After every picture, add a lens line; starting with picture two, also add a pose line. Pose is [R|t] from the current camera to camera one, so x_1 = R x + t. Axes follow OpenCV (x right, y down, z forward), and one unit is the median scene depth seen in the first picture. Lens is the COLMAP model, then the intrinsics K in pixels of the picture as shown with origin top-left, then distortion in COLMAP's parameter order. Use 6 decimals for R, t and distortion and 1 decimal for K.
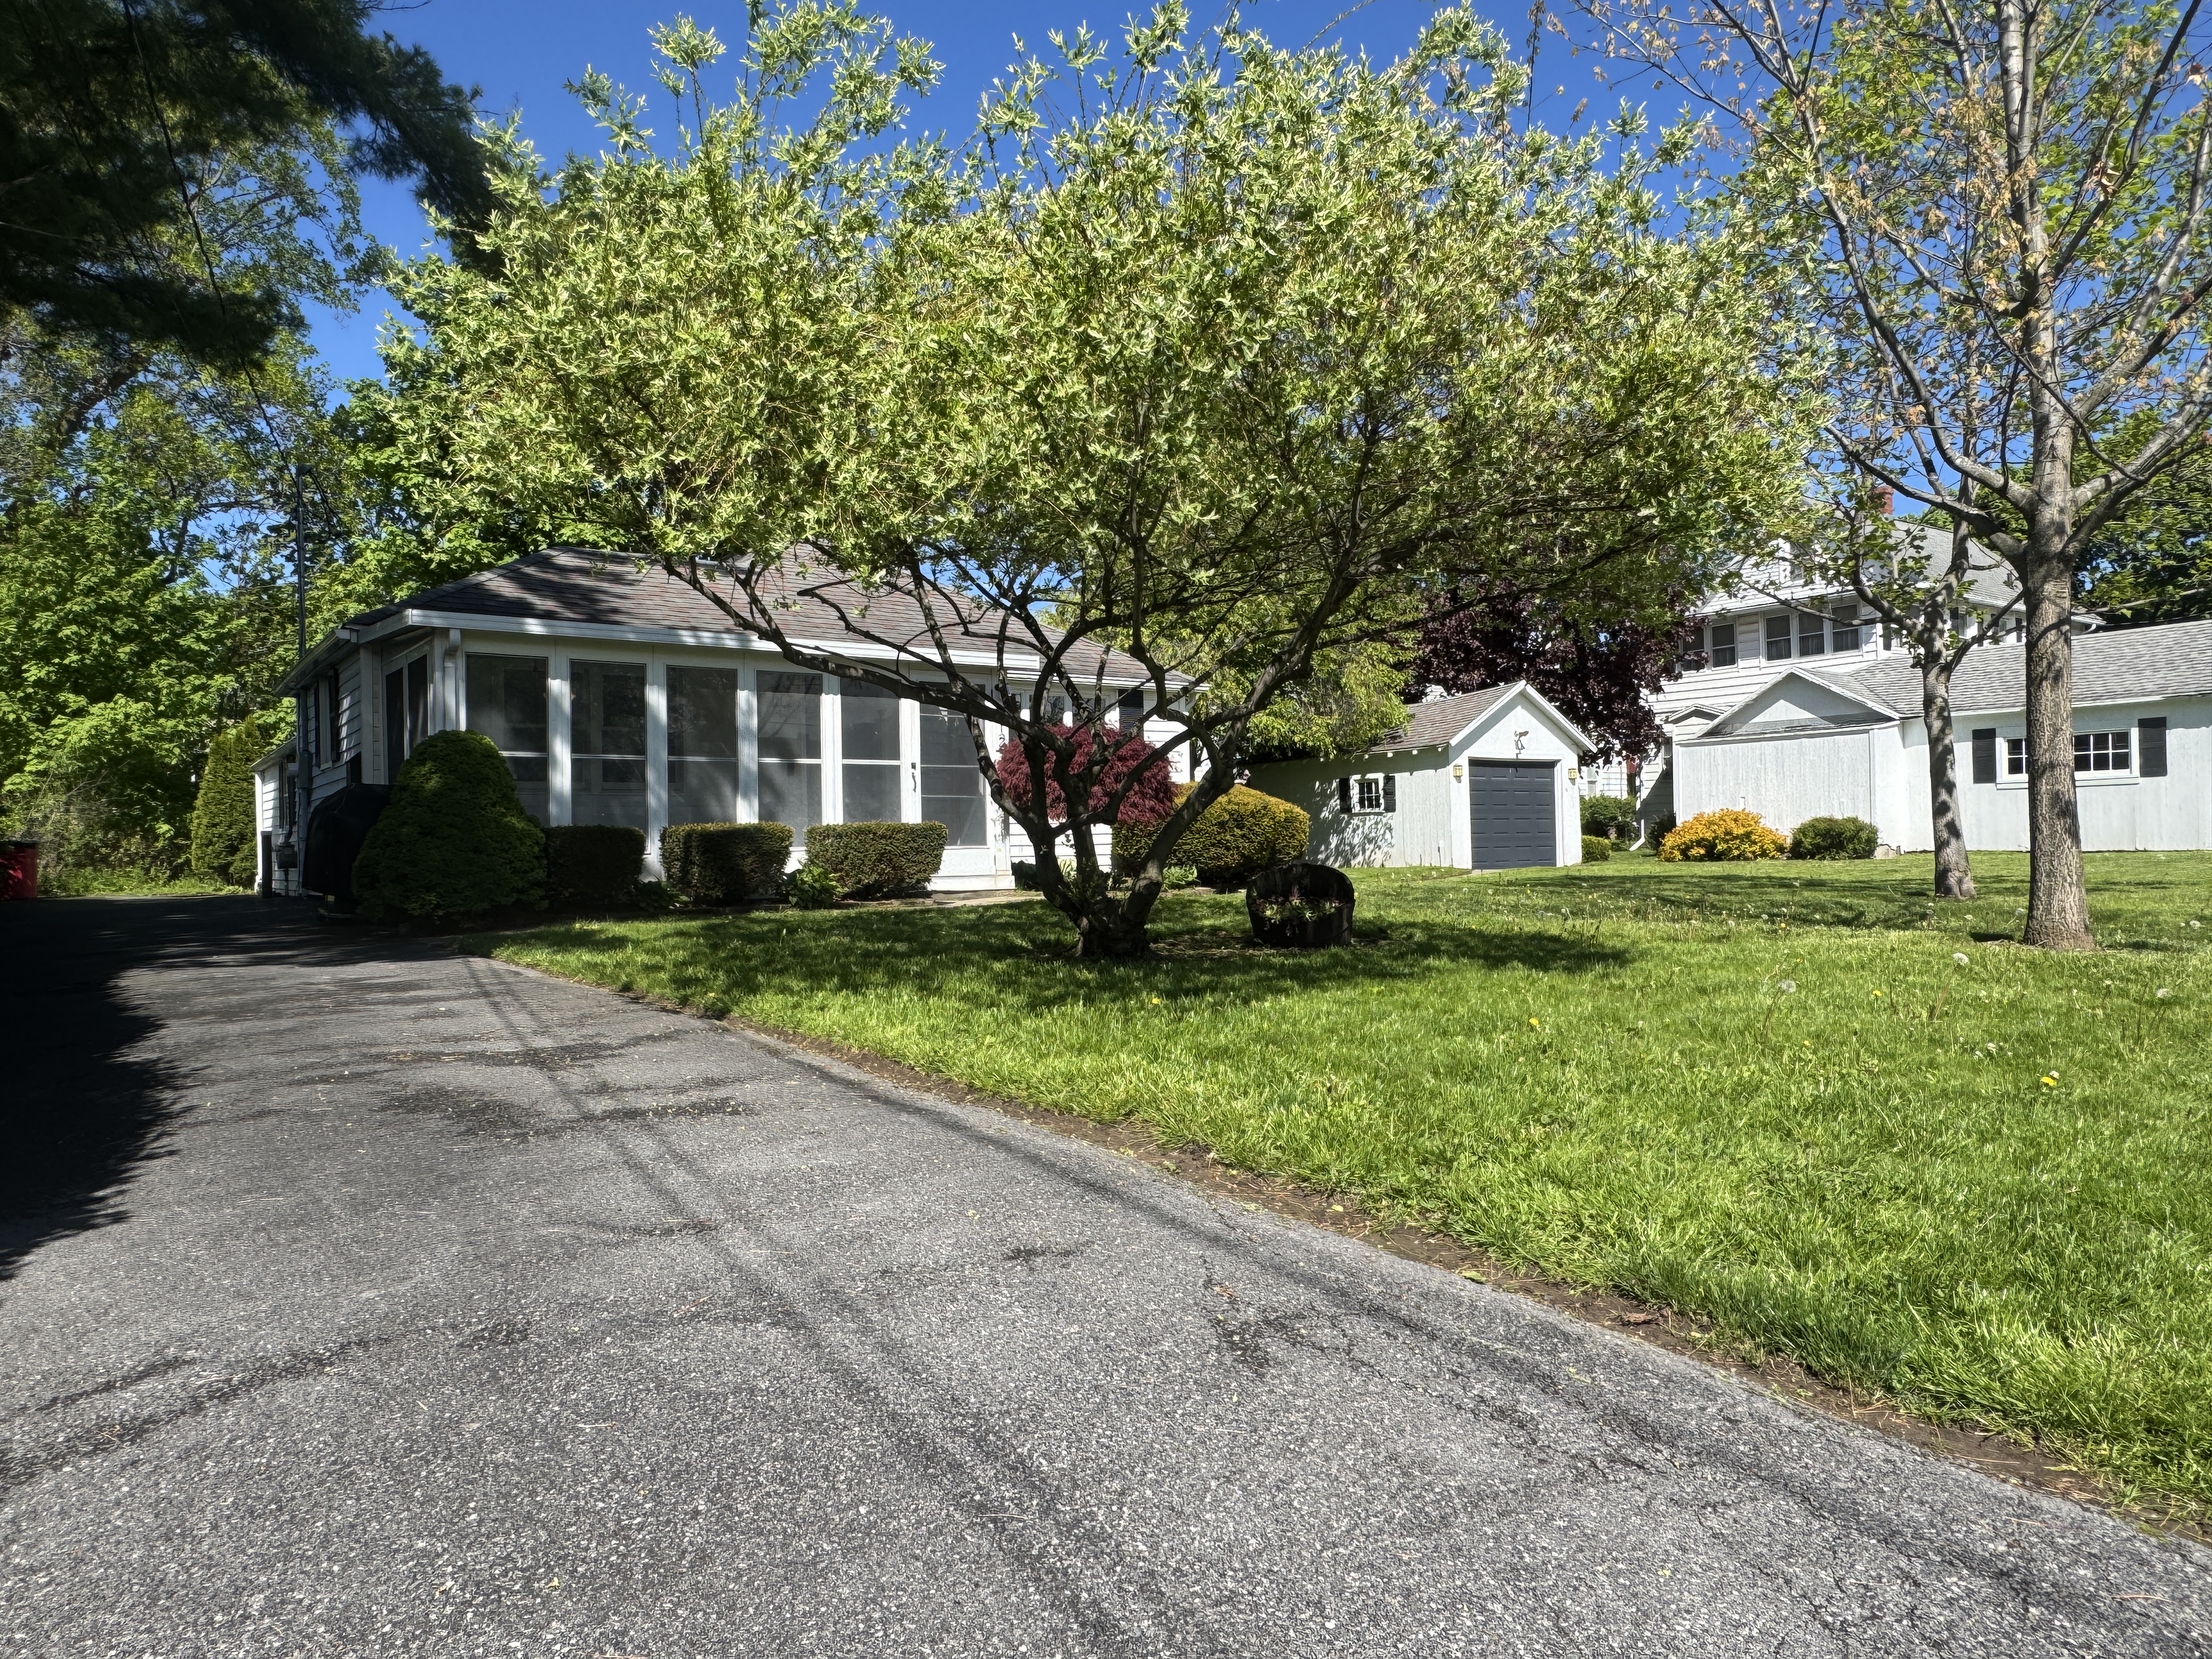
lens RADIAL K [[1420.6, 0, 1095.1], [0, 1420.6, 834.8], [0, 0, 1]] dist [-0.004594, 0.003179]
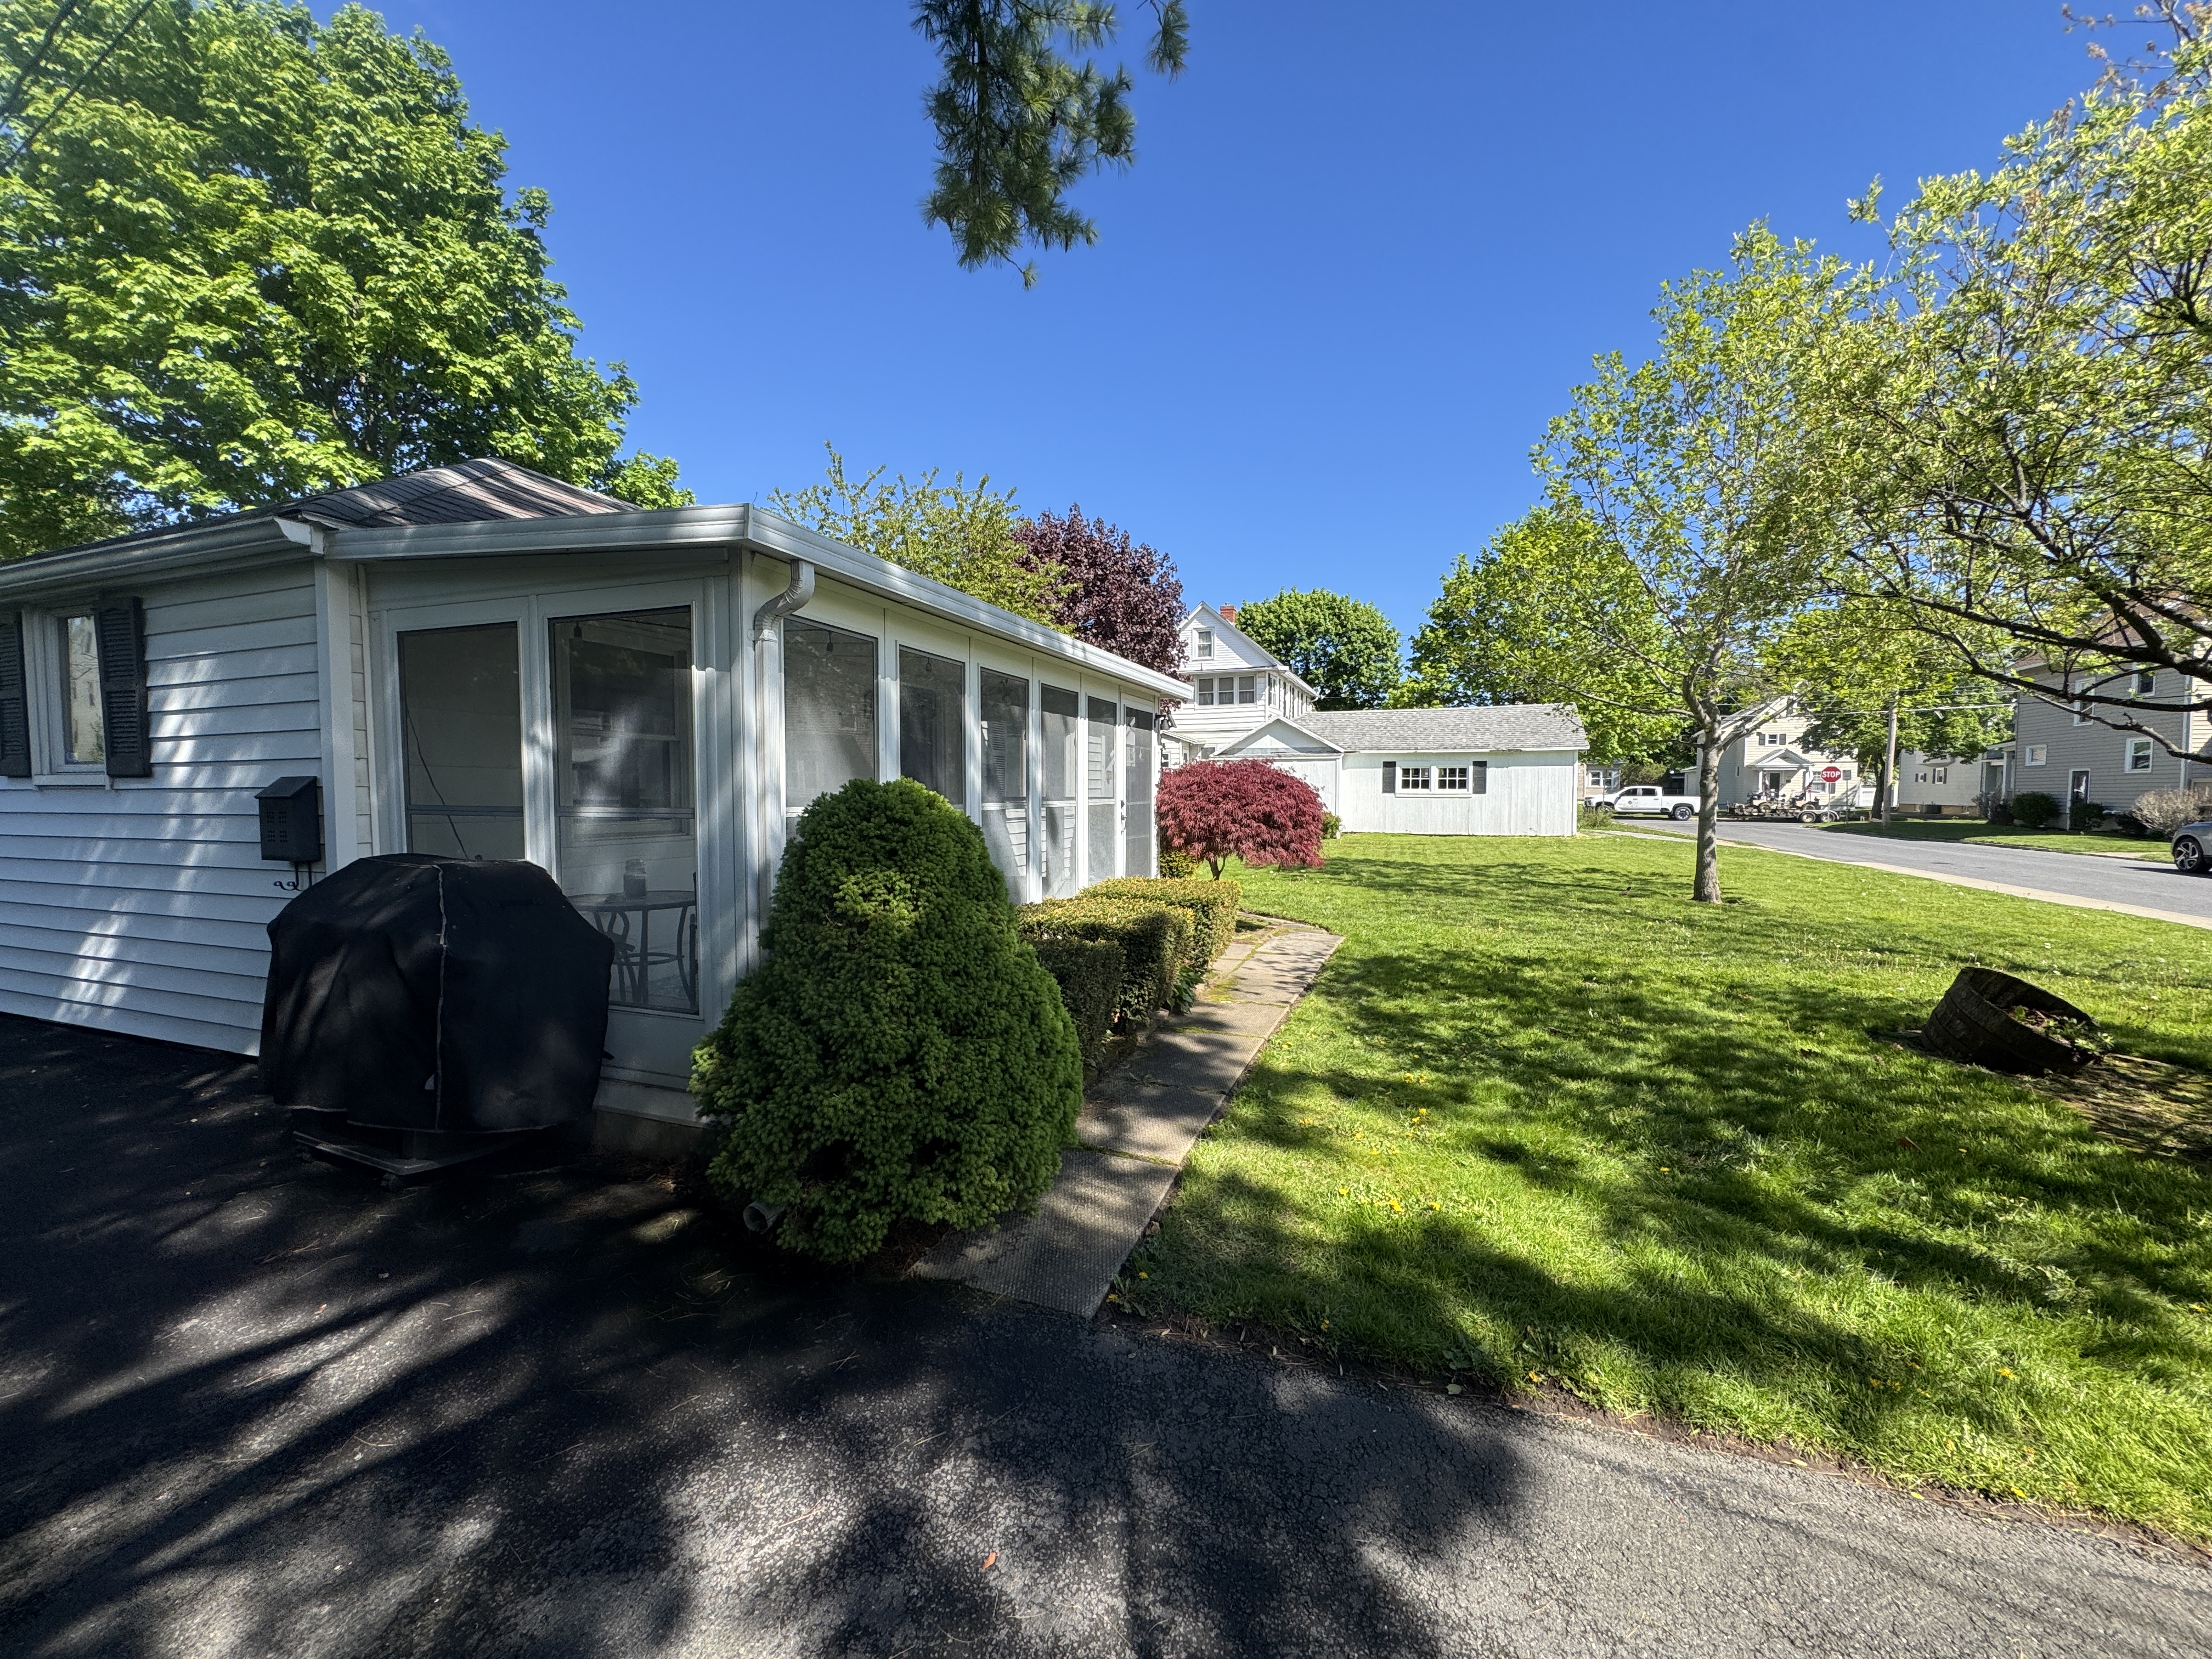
lens RADIAL K [[877.8, 0, 1107.7], [0, 877.8, 830.2], [0, 0, 1]] dist [-0.001804, 0.000772]
pose [[0.828341, -0.008959, 0.560153, -0.258787], [-0.019633, 0.998794, 0.045006, -0.033796], [-0.559881, -0.048278, 0.827166, 0.322555]]
